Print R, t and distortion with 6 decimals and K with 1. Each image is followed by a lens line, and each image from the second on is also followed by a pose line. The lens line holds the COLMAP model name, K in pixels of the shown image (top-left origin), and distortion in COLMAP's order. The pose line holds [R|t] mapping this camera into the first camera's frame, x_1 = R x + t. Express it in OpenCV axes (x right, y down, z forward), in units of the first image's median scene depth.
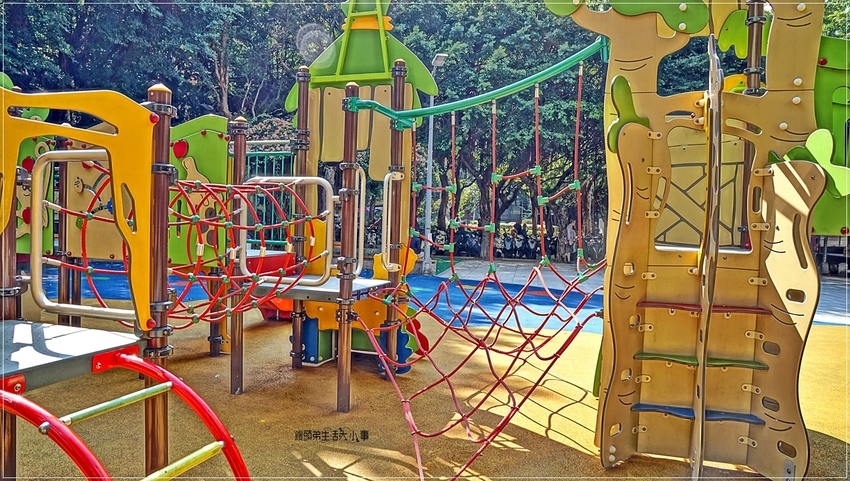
lens RADIAL K [[593.2, 0, 423.2], [0, 593.2, 241.7], [0, 0, 1]] dist [-0.132727, 0.099653]
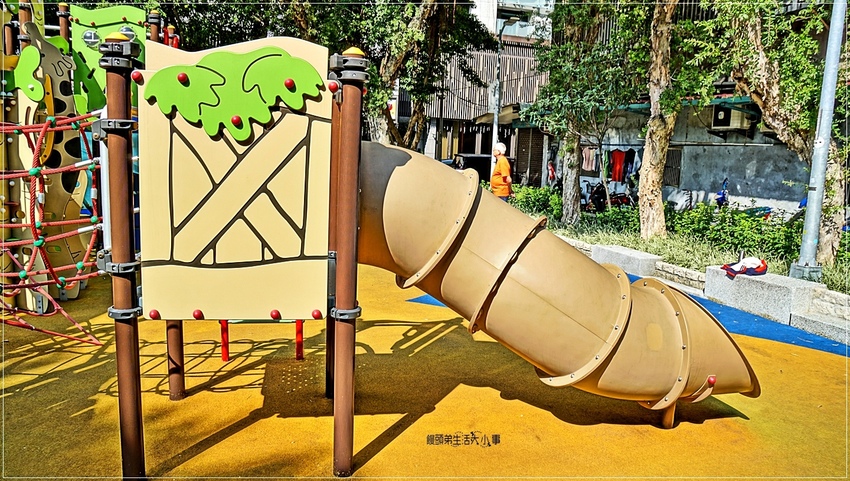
lens RADIAL K [[593.2, 0, 425.9], [0, 593.2, 233.6], [0, 0, 1]] dist [-0.132727, 0.099653]
pose [[-0.494839, -0.170898, 0.852014, -1.407178], [-0.027060, 0.983026, 0.181461, -0.106067], [-0.868563, 0.066739, -0.491064, 0.859300]]
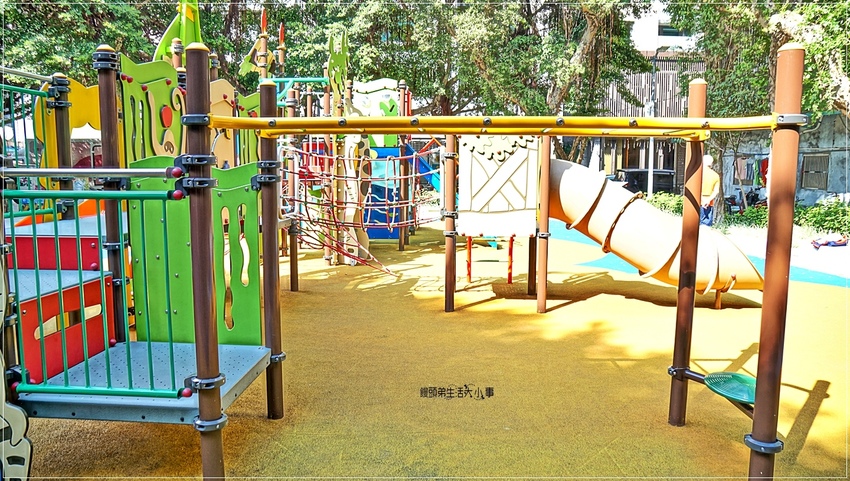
lens RADIAL K [[593.2, 0, 420.2], [0, 593.2, 240.9], [0, 0, 1]] dist [-0.132727, 0.099653]
pose [[-0.234359, -0.149698, 0.960555, -2.297176], [0.026363, 0.986731, 0.160210, -0.130805], [-0.971793, 0.062869, -0.227303, 1.324413]]
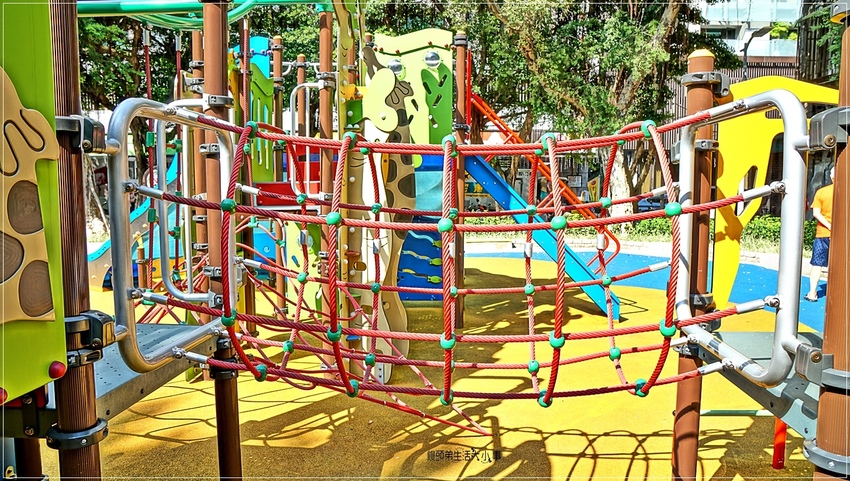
lens RADIAL K [[593.2, 0, 427.7], [0, 593.2, 239.7], [0, 0, 1]] dist [-0.132727, 0.099653]
pose [[-0.233483, -0.115259, 0.965506, -0.911809], [0.033961, 0.991377, 0.126560, -0.076825], [-0.971768, 0.062340, -0.227555, 1.193756]]
